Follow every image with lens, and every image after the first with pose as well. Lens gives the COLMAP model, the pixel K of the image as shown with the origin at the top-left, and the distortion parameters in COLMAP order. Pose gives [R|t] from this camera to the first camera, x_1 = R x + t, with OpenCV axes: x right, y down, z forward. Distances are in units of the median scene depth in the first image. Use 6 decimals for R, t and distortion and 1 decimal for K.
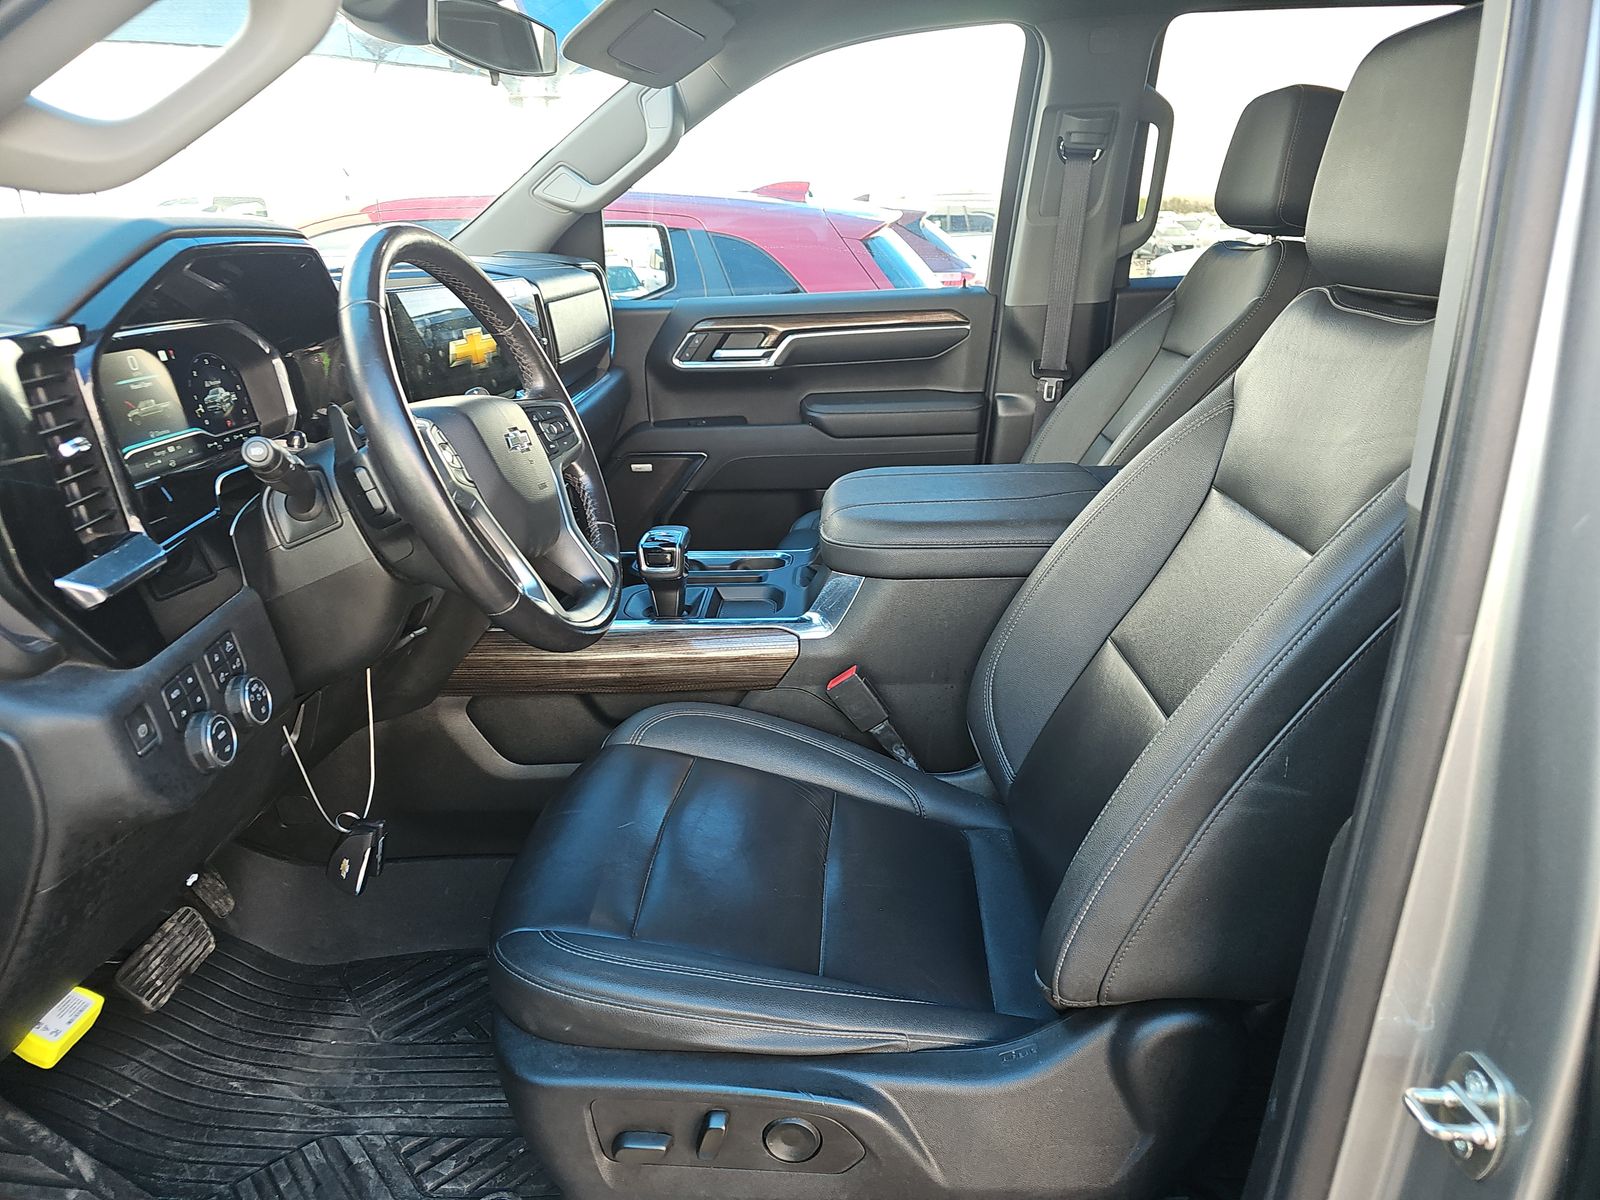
lens RADIAL K [[1078.6, 0, 799.9], [0, 1078.6, 598.7], [0, 0, 1]] dist [0.002780, -0.002471]
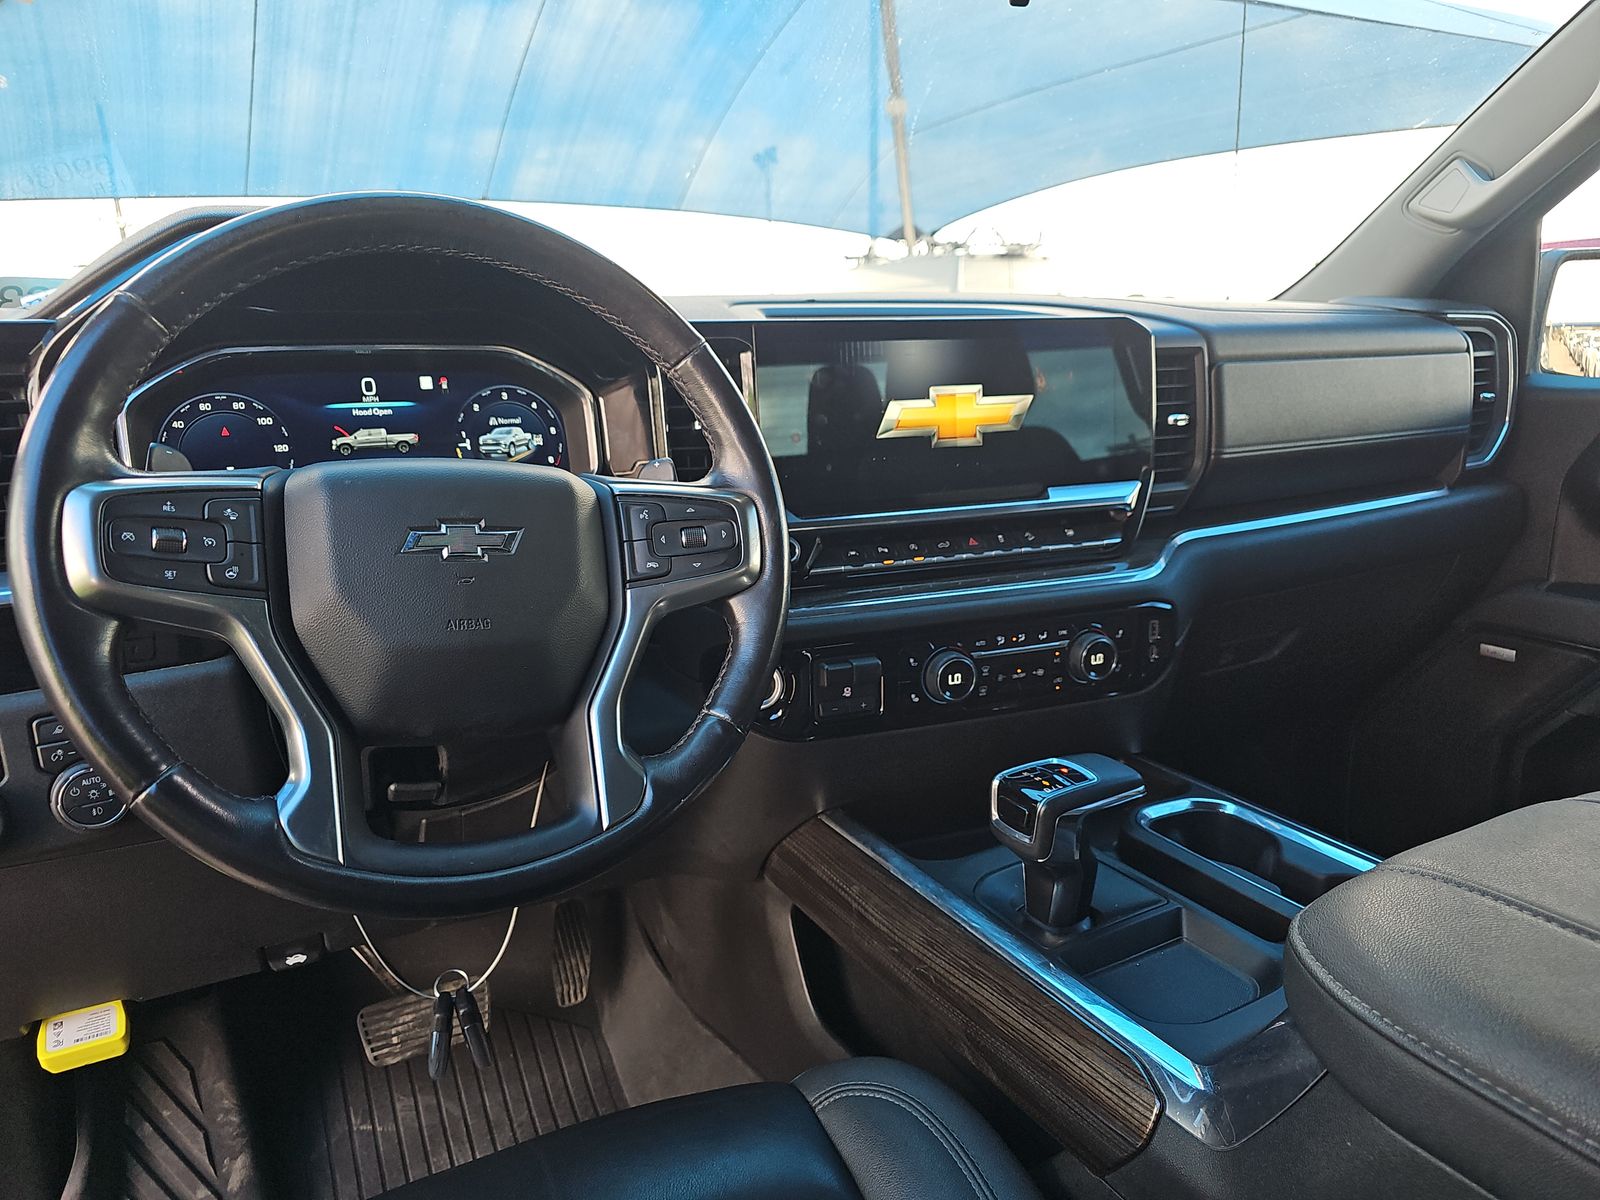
lens RADIAL K [[1078.6, 0, 799.9], [0, 1078.6, 602.8], [0, 0, 1]] dist [0.002780, -0.002471]
pose [[0.511974, 0.216911, -0.831163, 0.284689], [-0.271475, 0.958859, 0.083015, -0.182594], [0.814975, 0.183138, 0.549797, 0.699254]]
